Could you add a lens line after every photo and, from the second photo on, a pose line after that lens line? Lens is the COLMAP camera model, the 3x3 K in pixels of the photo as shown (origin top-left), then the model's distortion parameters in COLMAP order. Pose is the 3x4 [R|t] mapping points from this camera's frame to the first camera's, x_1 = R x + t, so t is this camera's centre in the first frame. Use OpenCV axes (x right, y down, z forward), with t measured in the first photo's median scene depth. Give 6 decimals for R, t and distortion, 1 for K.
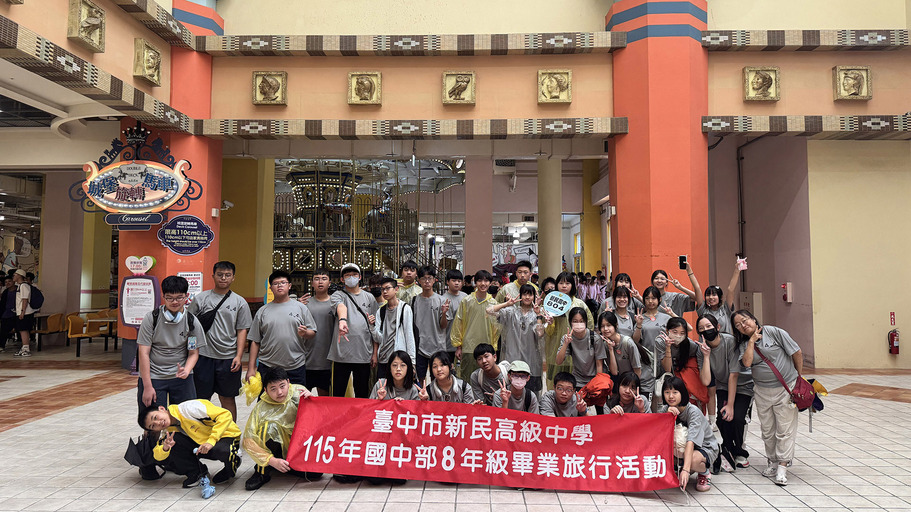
lens RADIAL K [[612.5, 0, 460.4], [0, 612.5, 248.1], [0, 0, 1]] dist [0.066982, -0.039835]
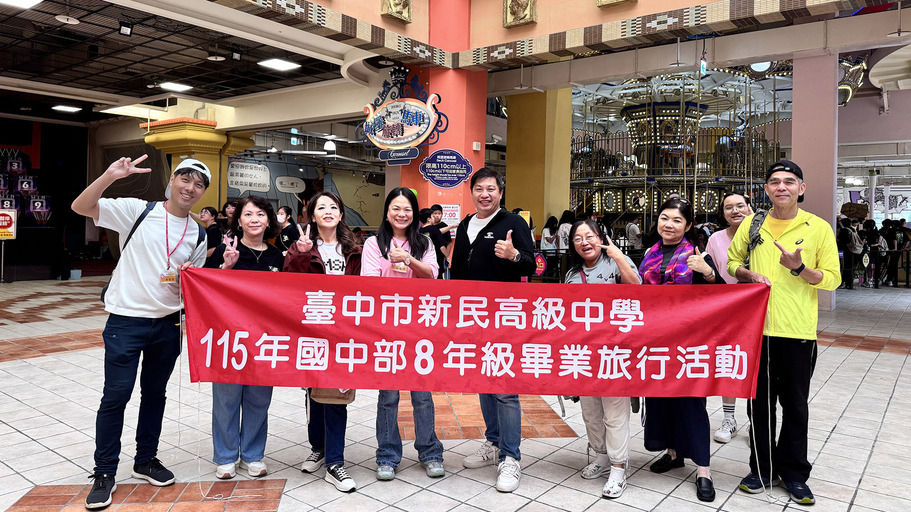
lens RADIAL K [[612.5, 0, 456.6], [0, 612.5, 246.0], [0, 0, 1]] dist [0.066982, -0.039835]
pose [[0.802124, 0.043521, -0.595569, 0.188151], [0.003963, 0.996931, 0.078188, 0.027636], [0.597144, -0.065076, 0.799490, 0.183403]]
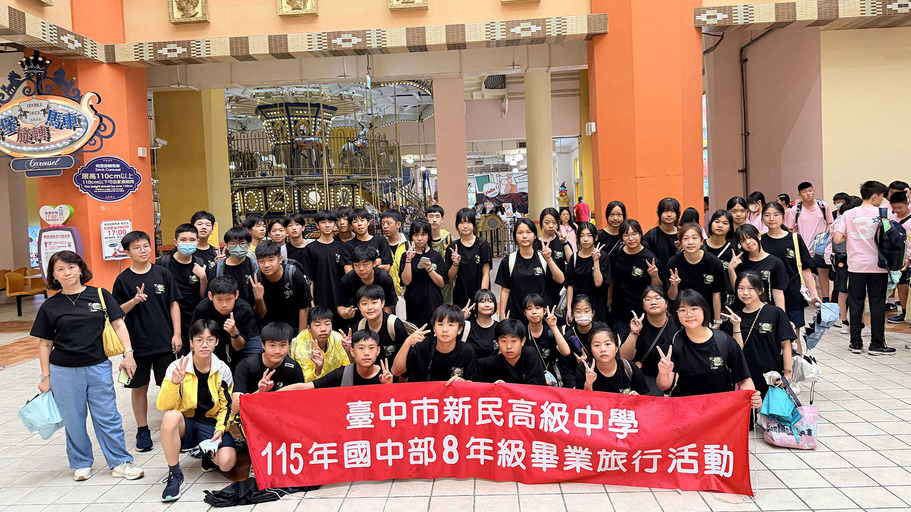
lens RADIAL K [[623.1, 0, 449.5], [0, 623.1, 241.9], [0, 0, 1]] dist [0.019604, -0.013284]
pose [[0.998572, -0.045363, -0.028211, 0.065449], [0.047923, 0.994042, 0.097894, 0.003855], [0.023602, -0.099106, 0.994797, 0.113640]]
